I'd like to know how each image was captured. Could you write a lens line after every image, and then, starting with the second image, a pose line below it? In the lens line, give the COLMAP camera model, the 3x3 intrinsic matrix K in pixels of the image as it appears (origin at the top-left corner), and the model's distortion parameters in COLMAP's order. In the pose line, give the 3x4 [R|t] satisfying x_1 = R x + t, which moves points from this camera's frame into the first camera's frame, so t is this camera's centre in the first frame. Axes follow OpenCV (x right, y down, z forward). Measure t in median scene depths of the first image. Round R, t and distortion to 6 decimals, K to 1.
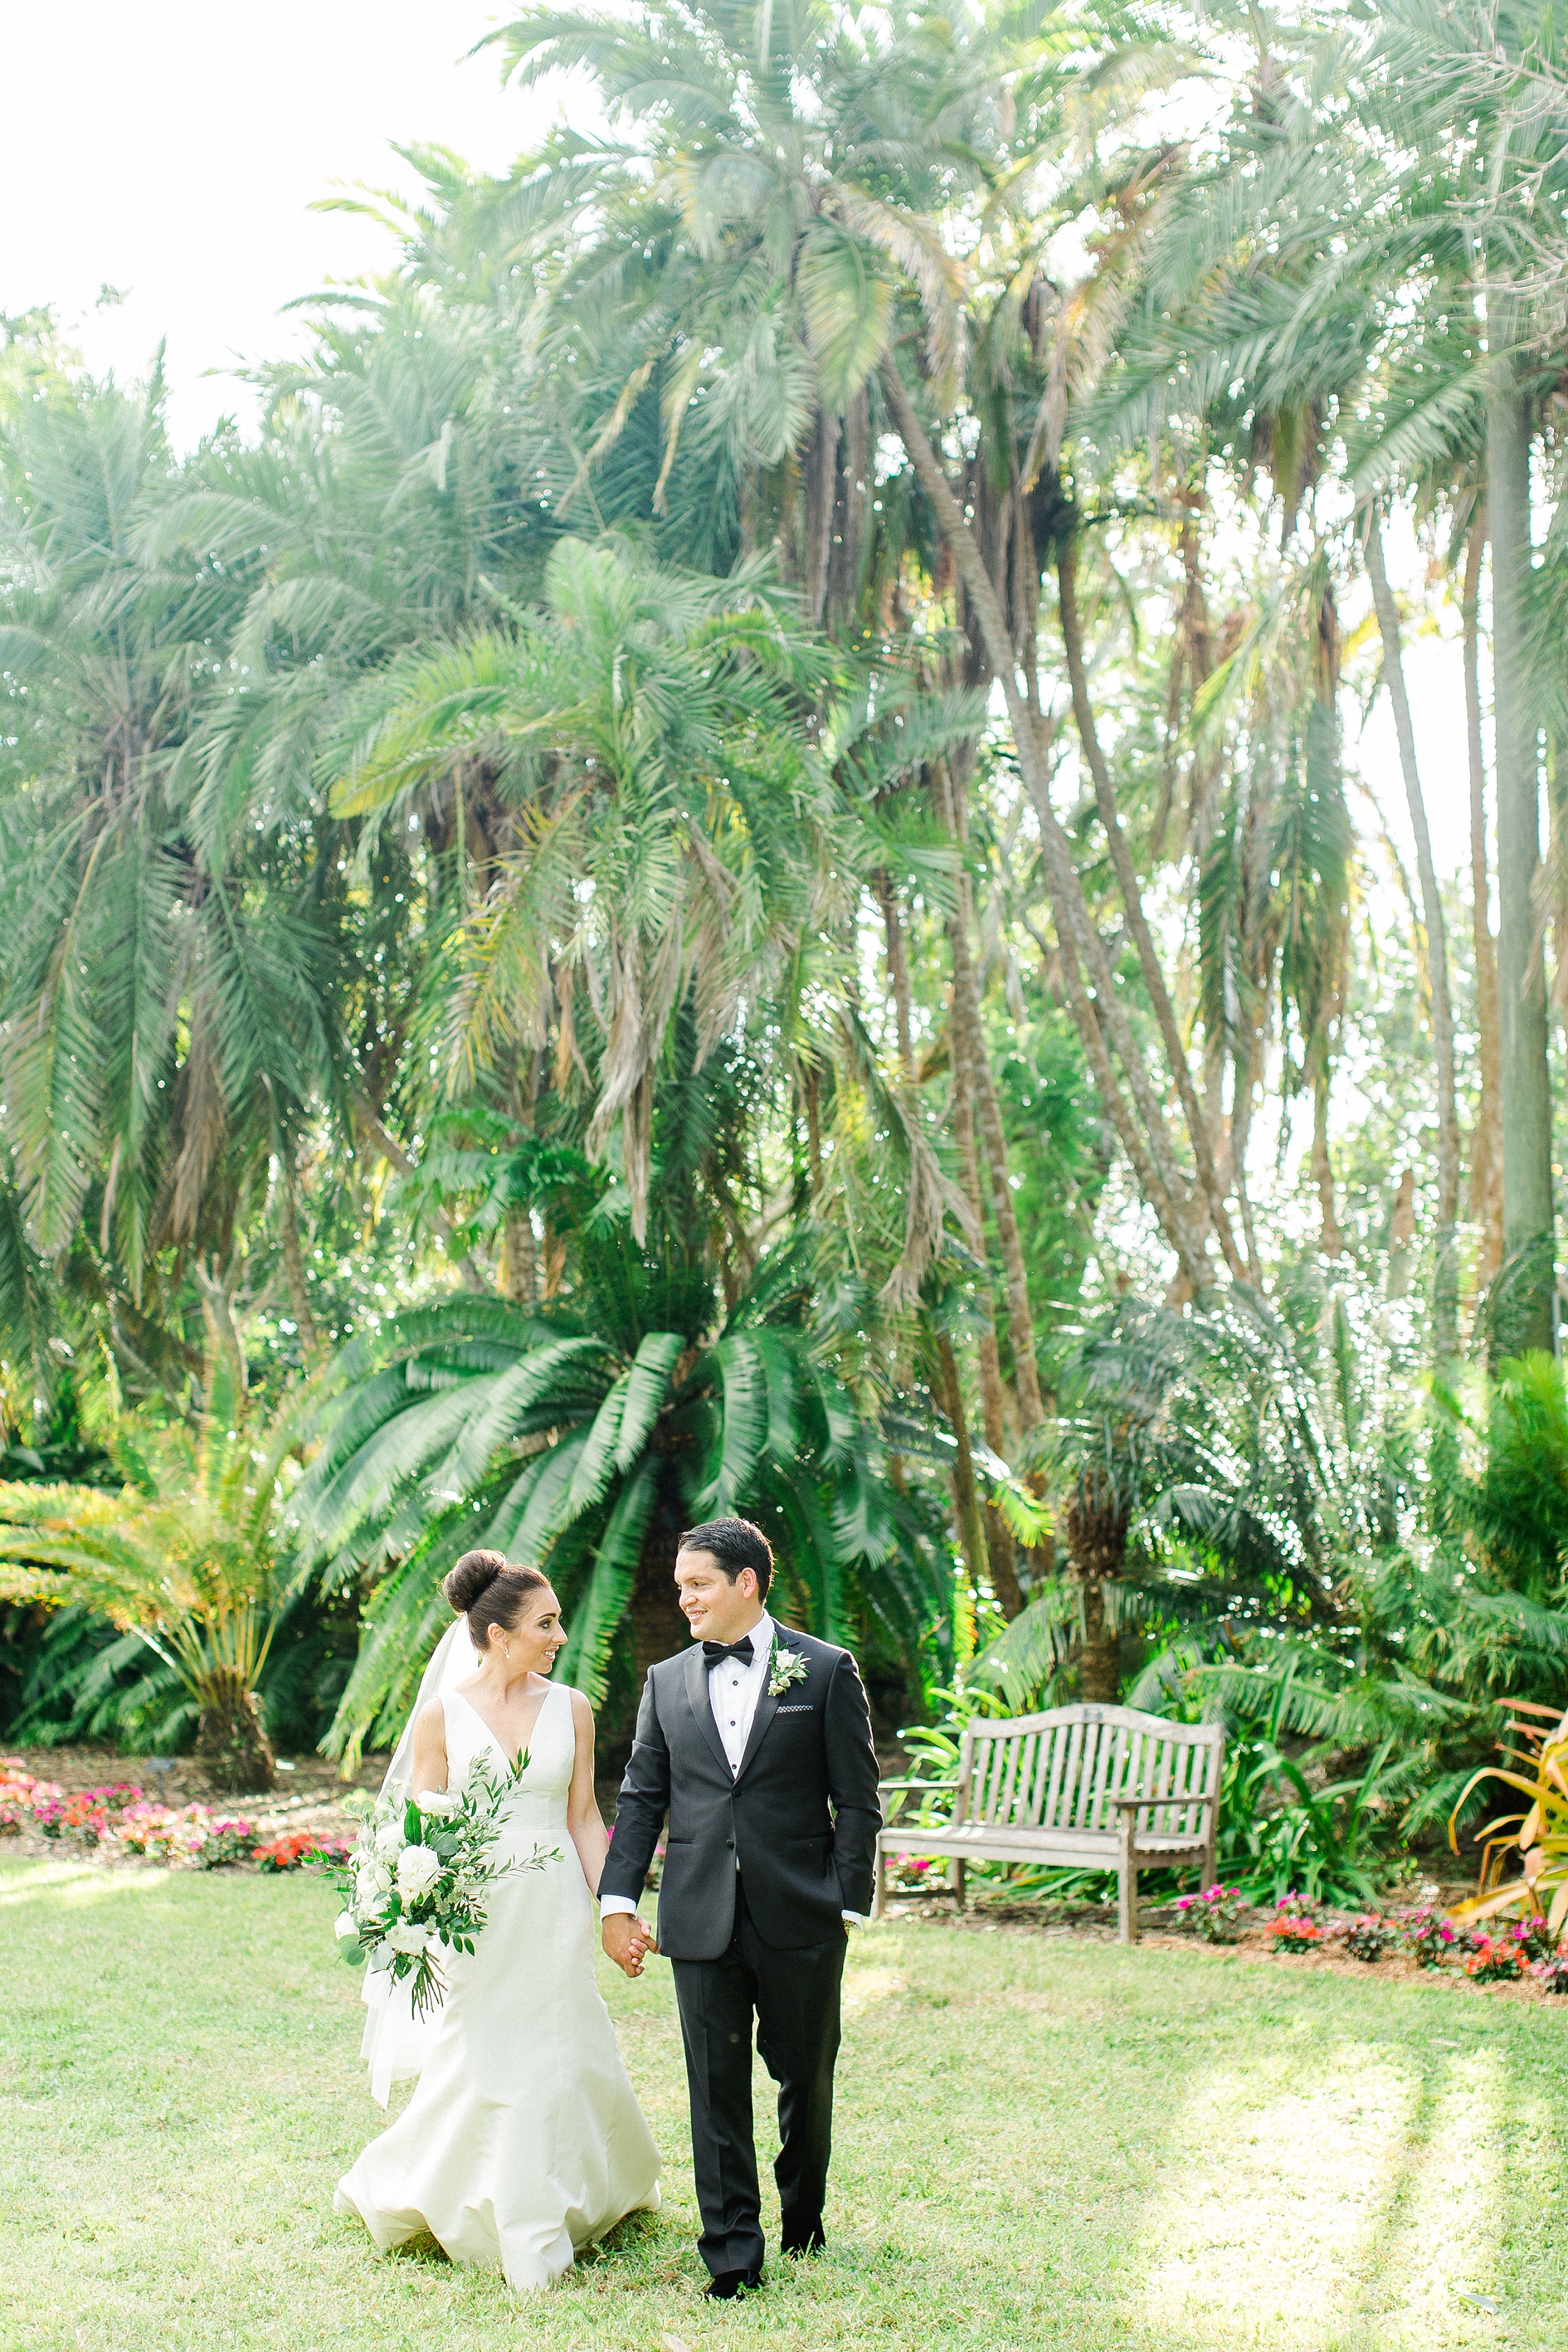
lens RADIAL K [[11830.9, 0, 784.0], [0, 11830.9, 1176.0], [0, 0, 1]] dist [0.129872, 18.369855]
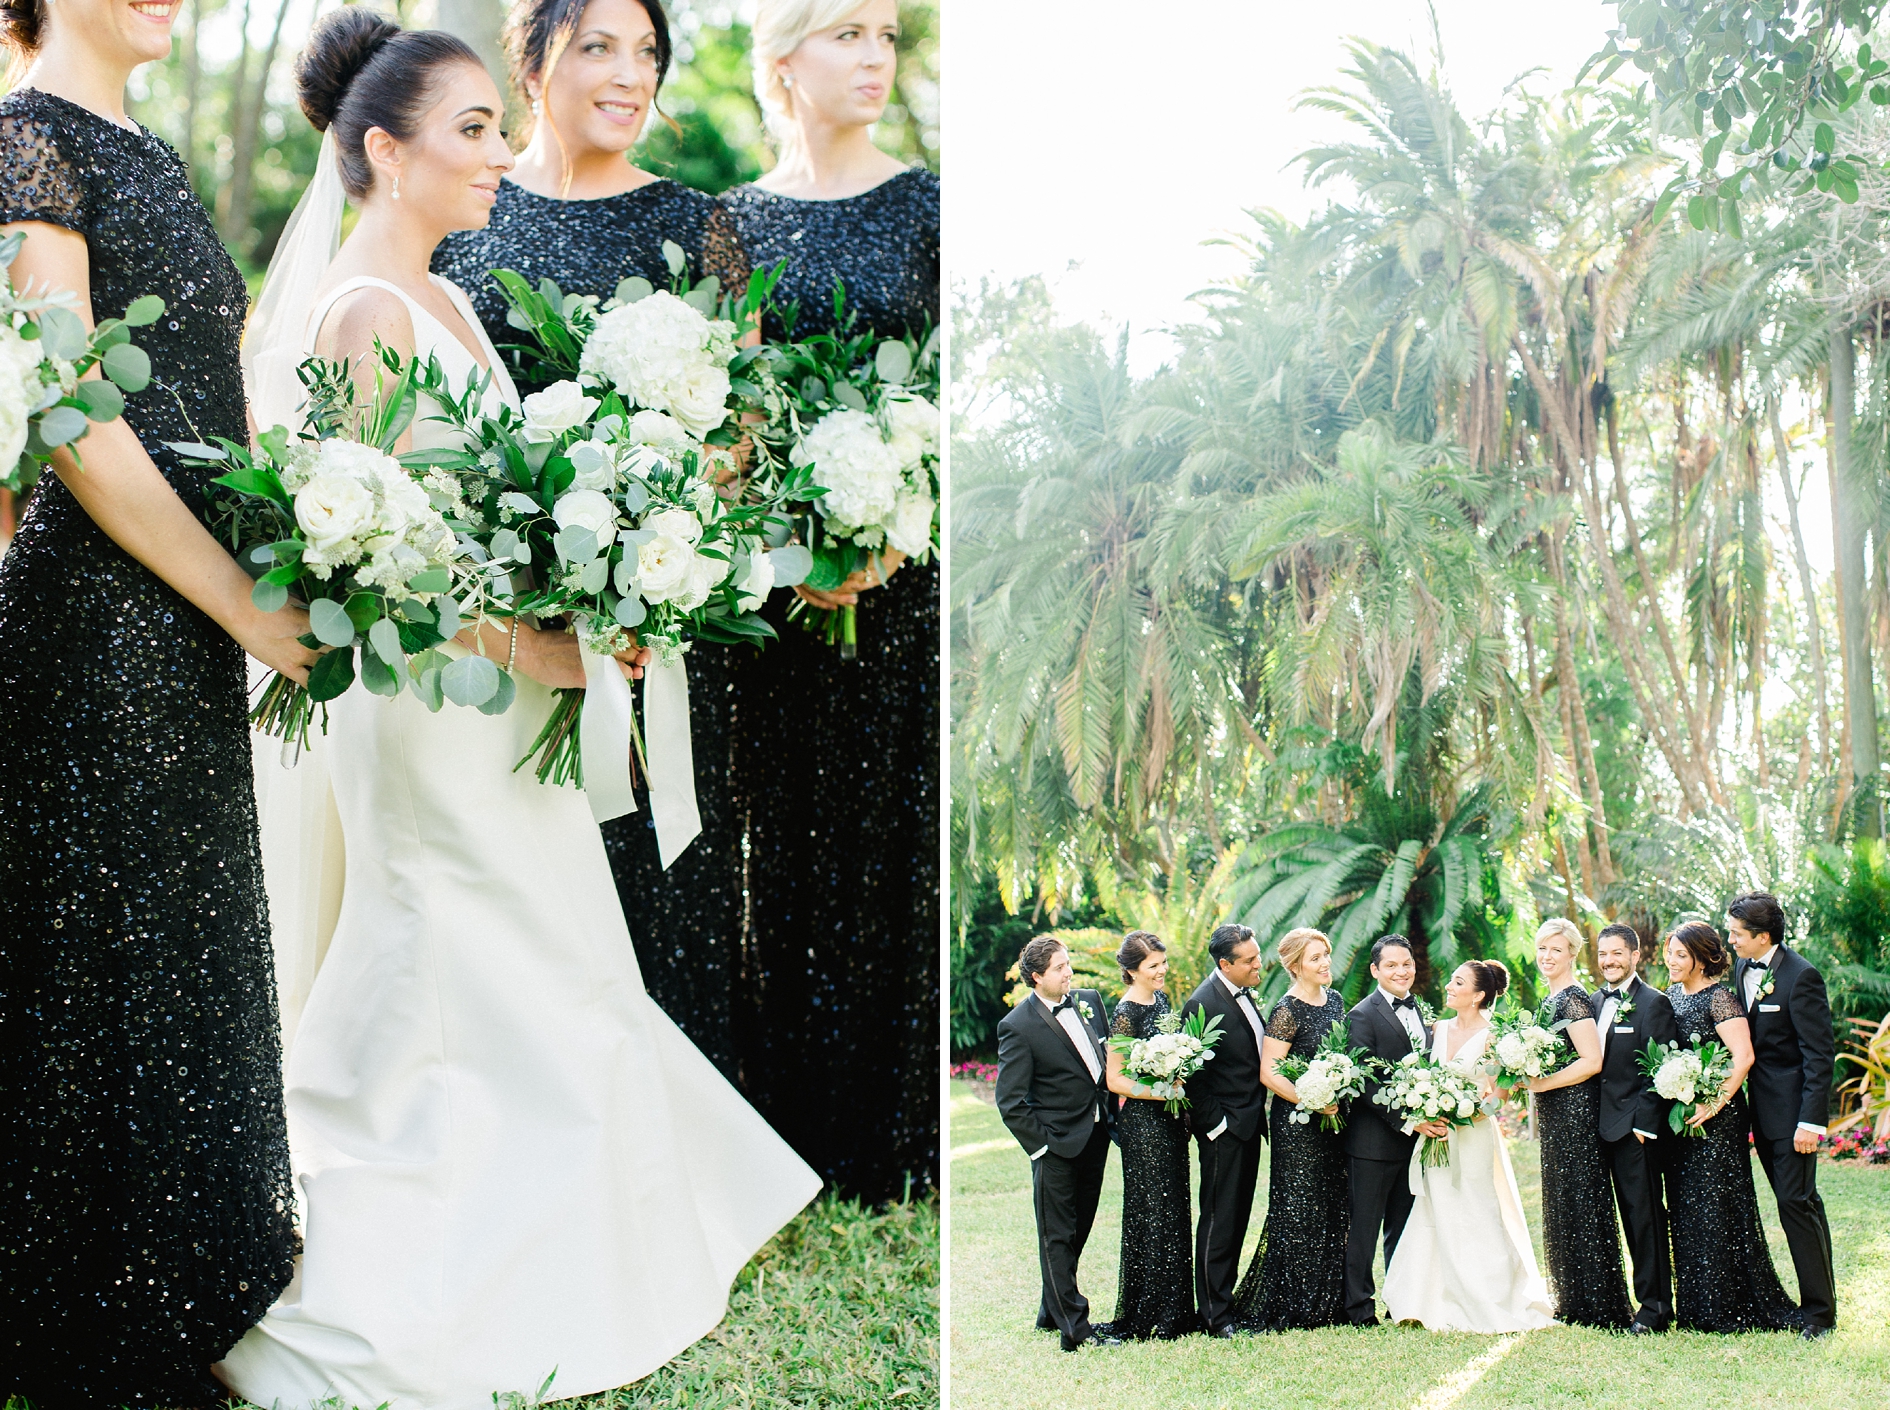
lens RADIAL K [[7201.7, 0, 945.0], [0, 7201.7, 705.0], [0, 0, 1]] dist [-0.141327, 0.149121]
pose [[0.996904, -0.032331, -0.071680, -0.001199], [0.032110, 0.999475, -0.004227, -0.005831], [0.071779, 0.001912, 0.997419, -0.154461]]
